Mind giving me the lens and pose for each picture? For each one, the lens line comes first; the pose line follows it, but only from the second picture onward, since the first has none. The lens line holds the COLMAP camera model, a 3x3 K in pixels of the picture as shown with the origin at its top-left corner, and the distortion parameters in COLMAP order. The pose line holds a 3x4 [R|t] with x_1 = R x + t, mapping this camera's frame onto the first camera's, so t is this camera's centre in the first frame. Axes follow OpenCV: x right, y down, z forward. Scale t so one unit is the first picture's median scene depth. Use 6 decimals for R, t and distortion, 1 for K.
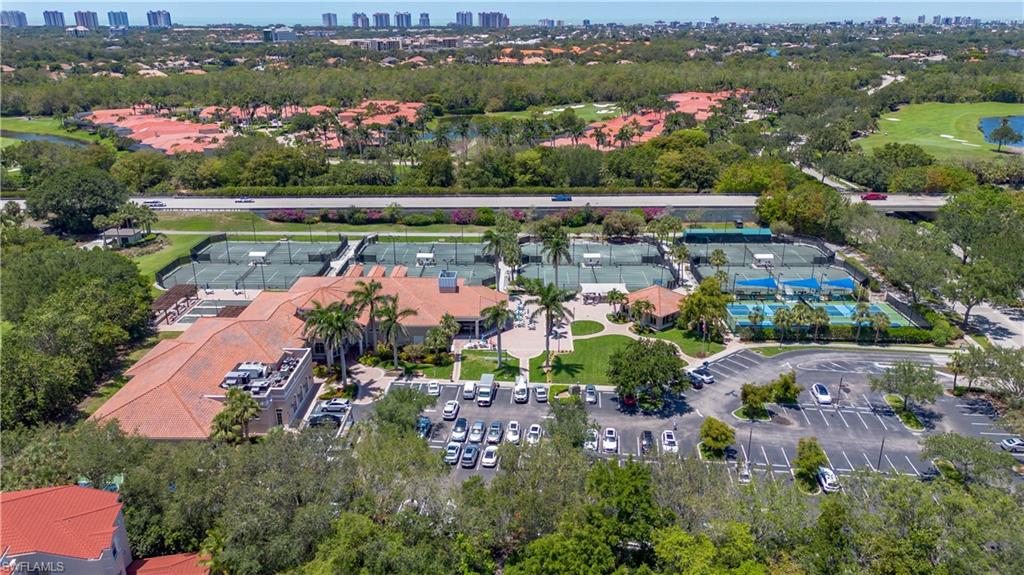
lens RADIAL K [[750.3, 0, 512.0], [0, 750.3, 287.5], [0, 0, 1]] dist [0.004532, 0.001431]
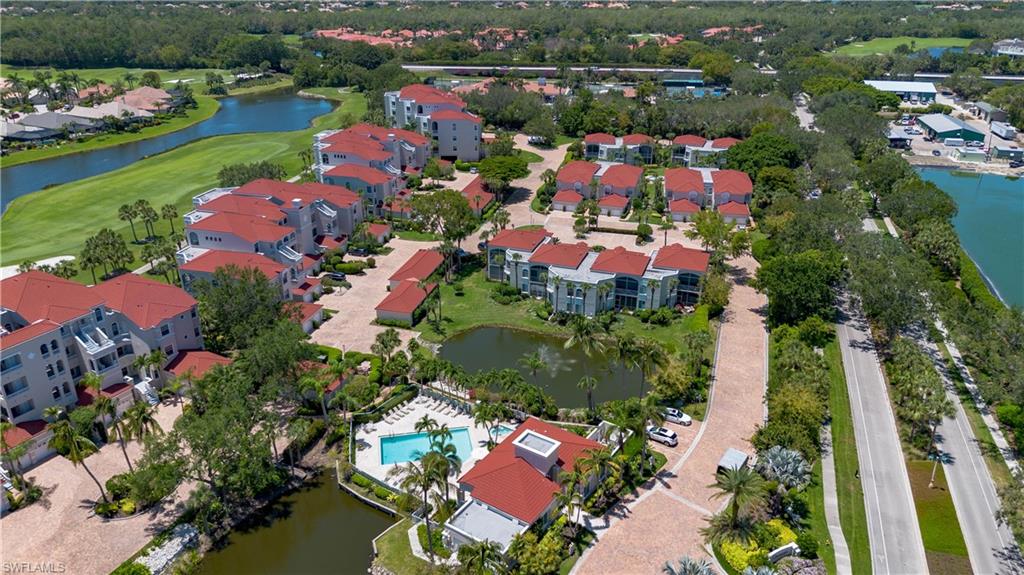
lens RADIAL K [[750.3, 0, 512.0], [0, 750.3, 287.5], [0, 0, 1]] dist [0.004532, 0.001431]
pose [[0.992237, 0.051155, -0.113349, 0.076286], [-0.044615, 0.997230, 0.059508, 0.305587], [0.116079, -0.053989, 0.991772, -0.865686]]
